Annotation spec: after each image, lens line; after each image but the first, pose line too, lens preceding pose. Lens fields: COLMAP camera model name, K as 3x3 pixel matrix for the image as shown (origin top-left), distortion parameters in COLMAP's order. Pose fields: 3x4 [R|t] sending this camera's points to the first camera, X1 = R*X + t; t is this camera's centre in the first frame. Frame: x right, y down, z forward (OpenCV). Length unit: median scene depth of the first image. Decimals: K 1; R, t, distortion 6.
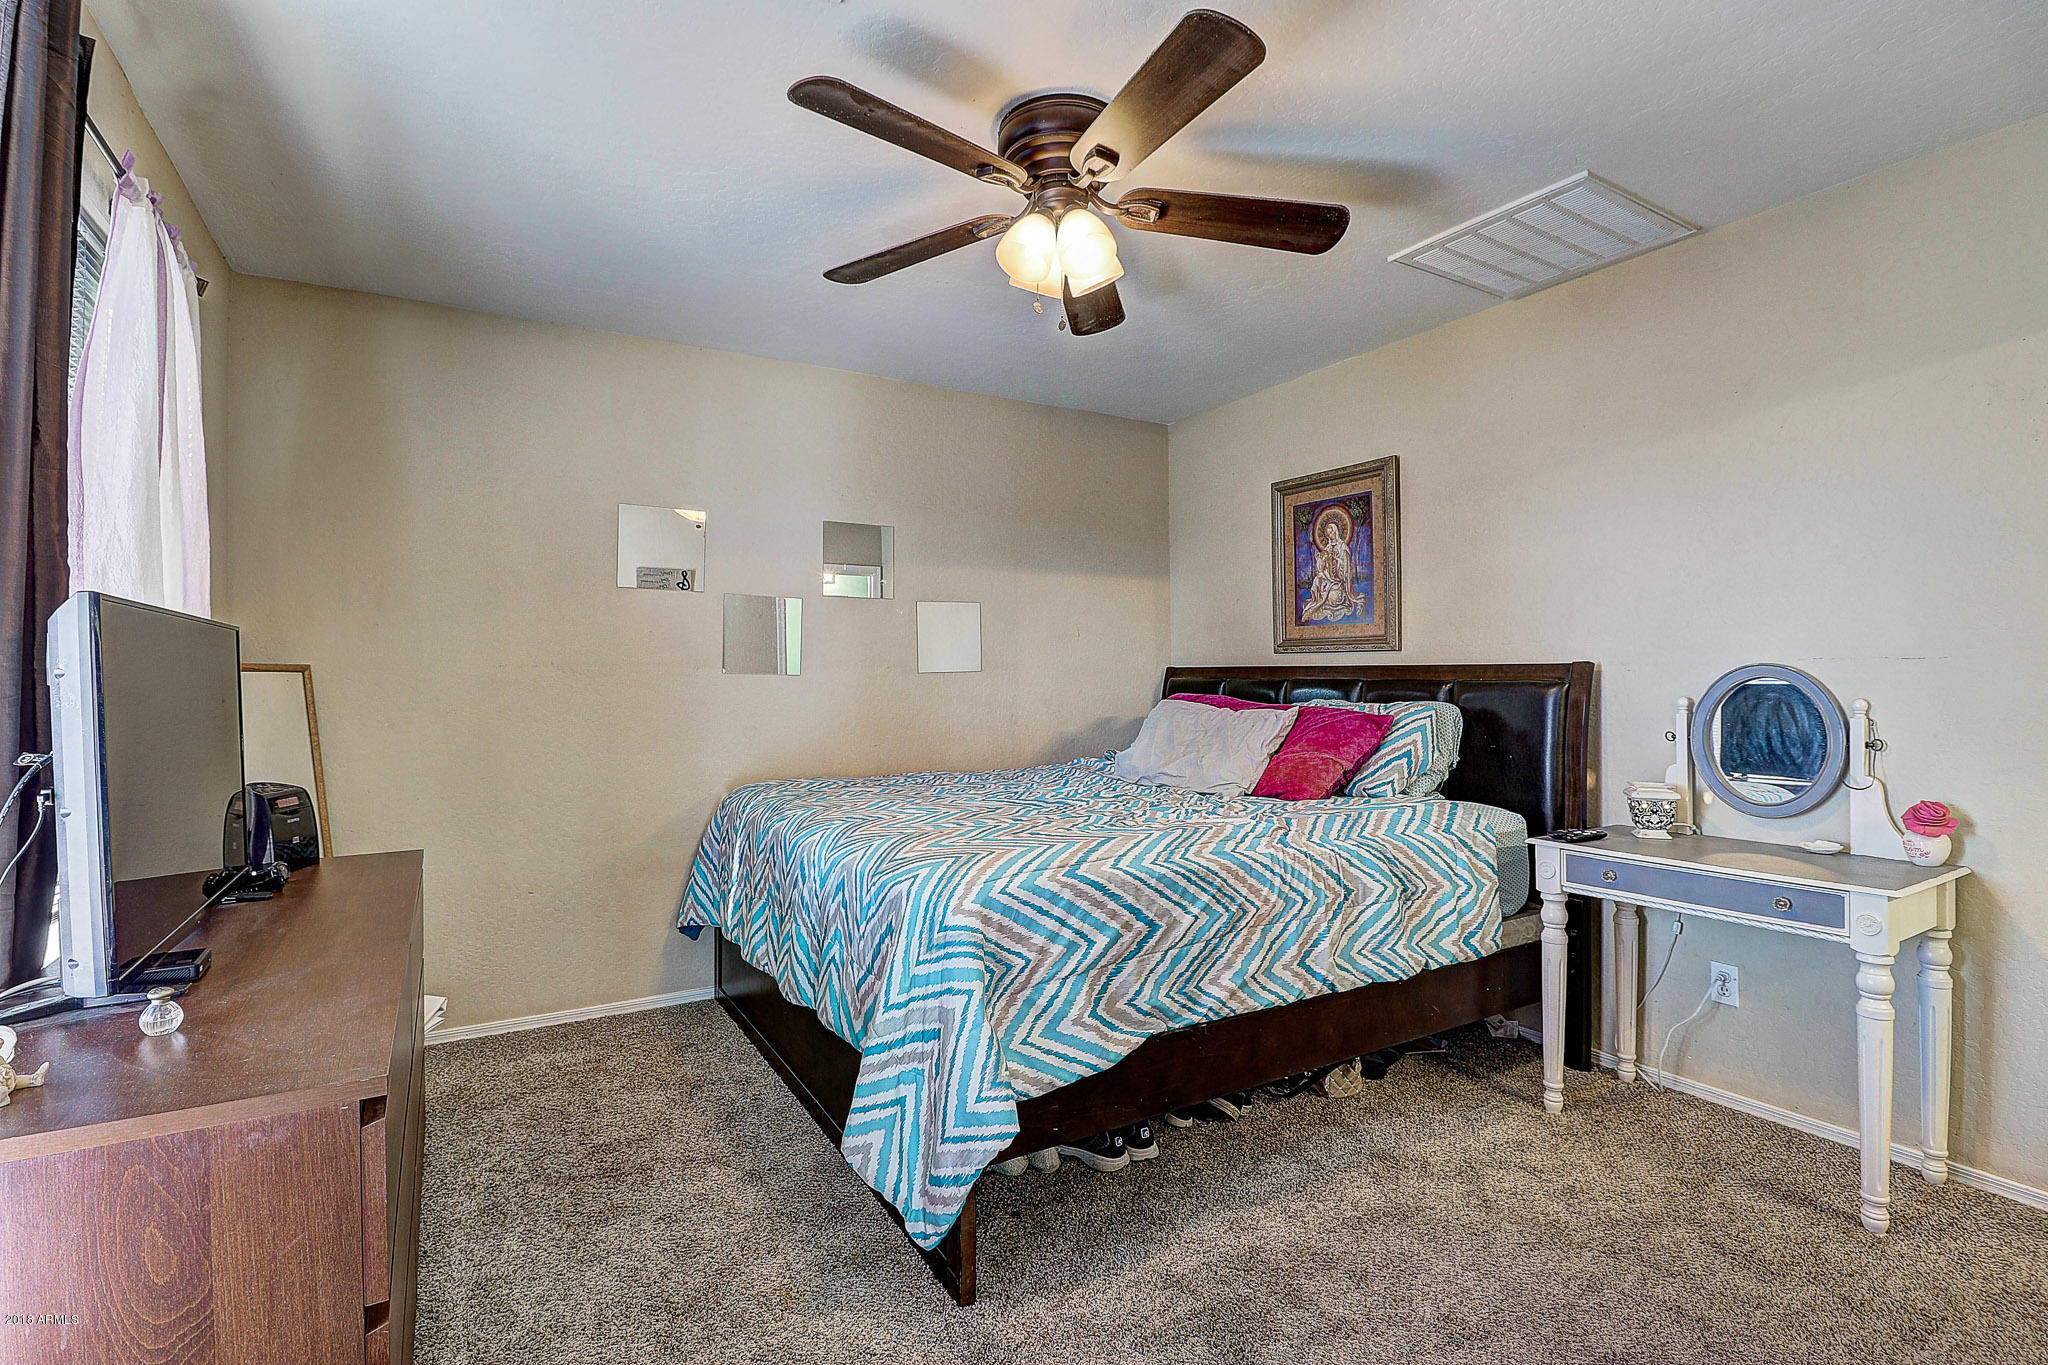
lens RADIAL K [[956.3, 0, 1025.6], [0, 956.3, 680.9], [0, 0, 1]] dist [-0.003675, -0.000570]
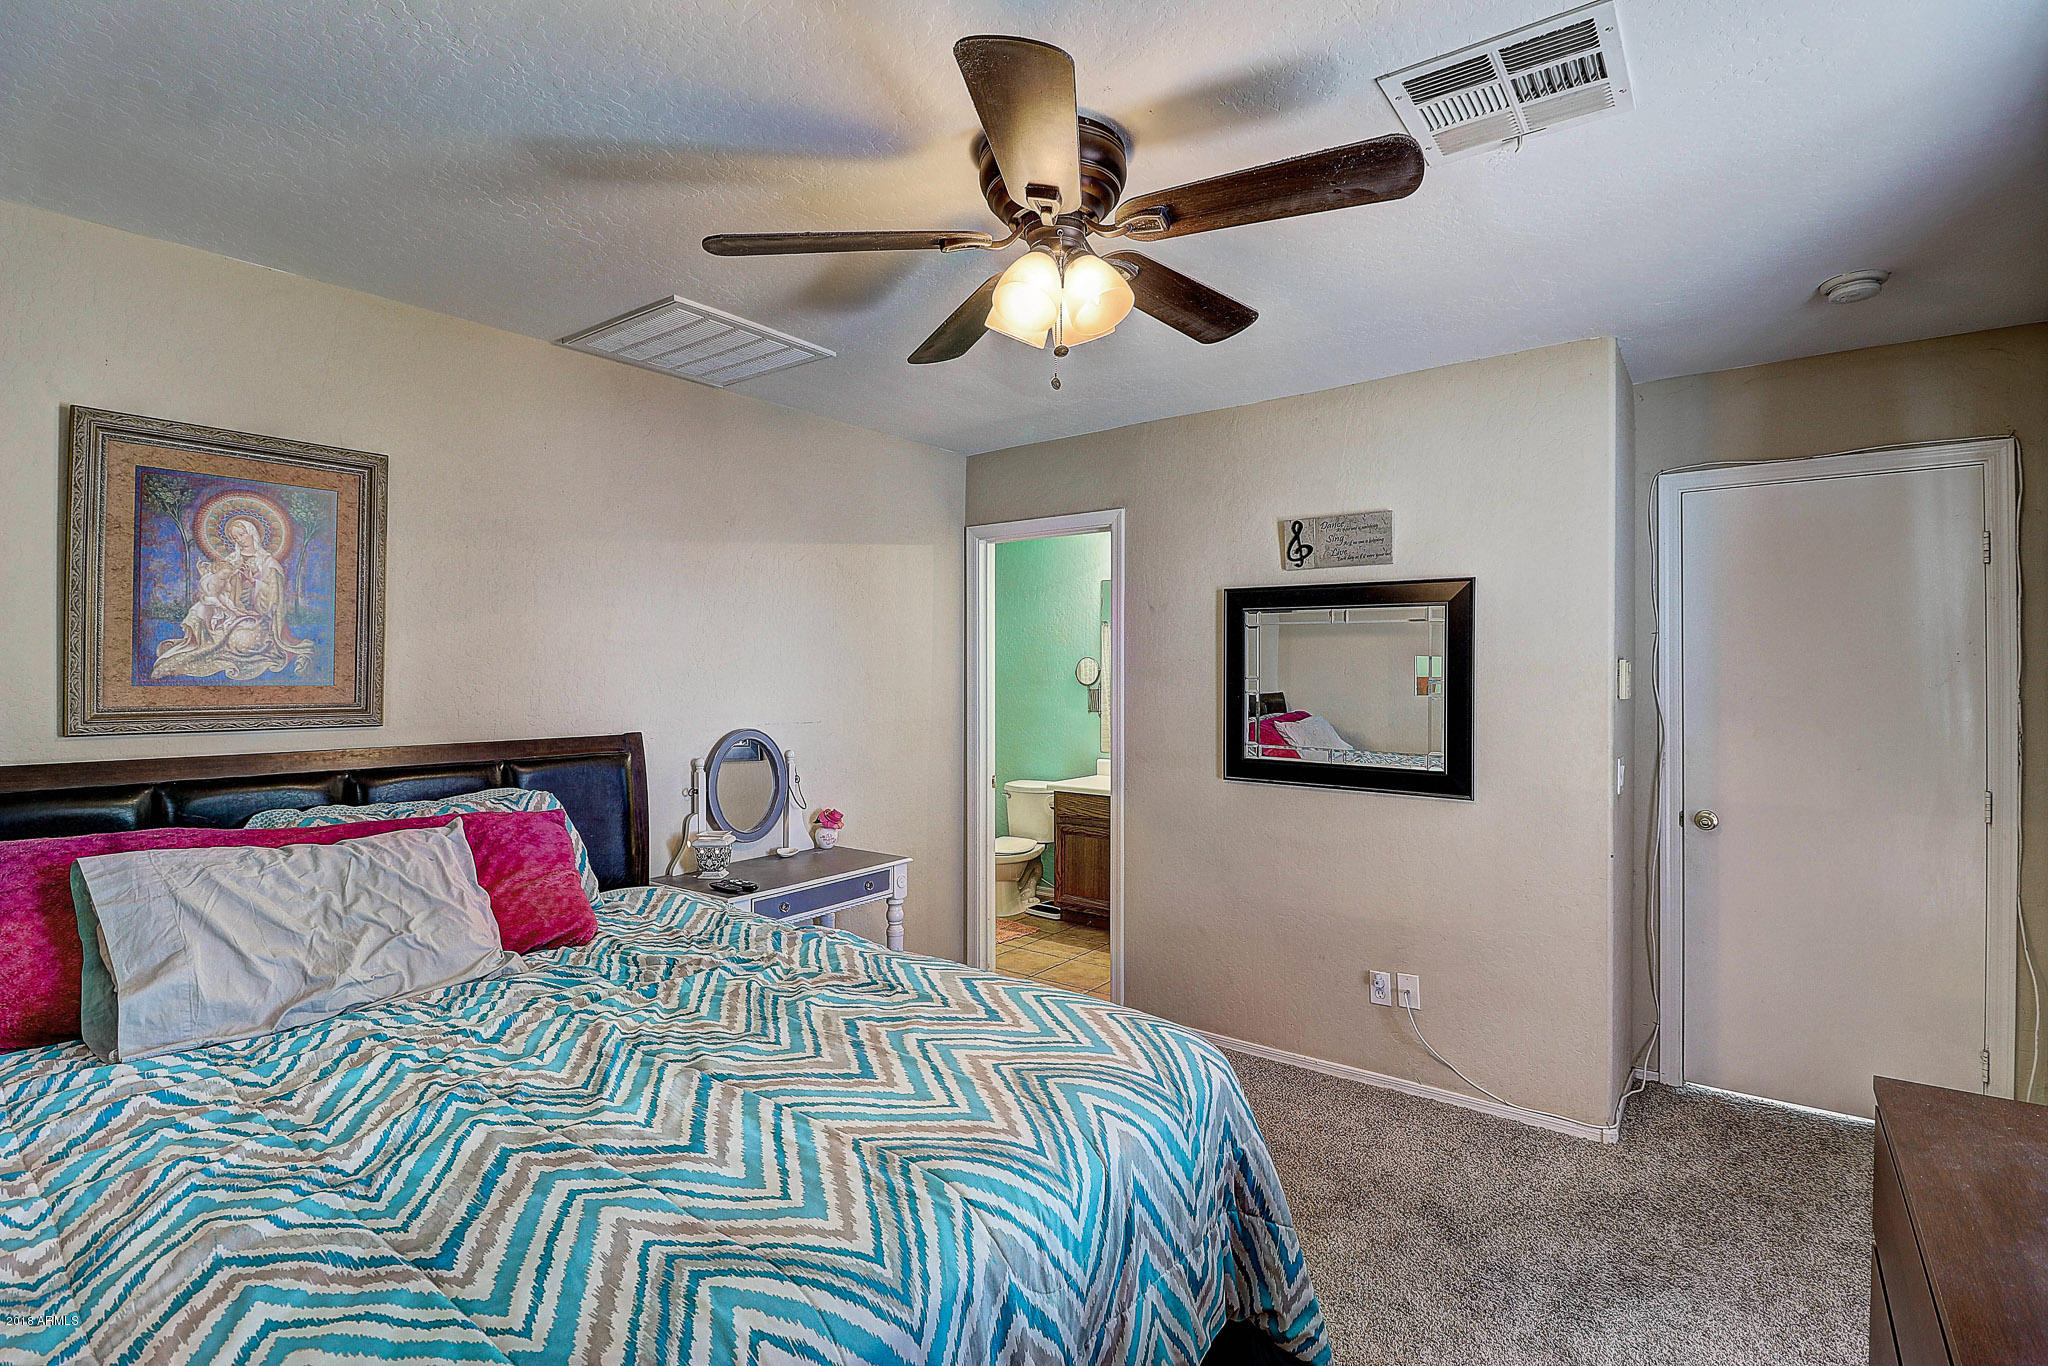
lens RADIAL K [[956.3, 0, 1024.5], [0, 956.3, 679.6], [0, 0, 1]] dist [-0.003675, -0.000570]
pose [[-0.373480, 0.000069, 0.927638, -0.430942], [0.007674, 0.999966, 0.003015, -0.061816], [-0.927606, 0.008244, -0.373468, 0.773909]]
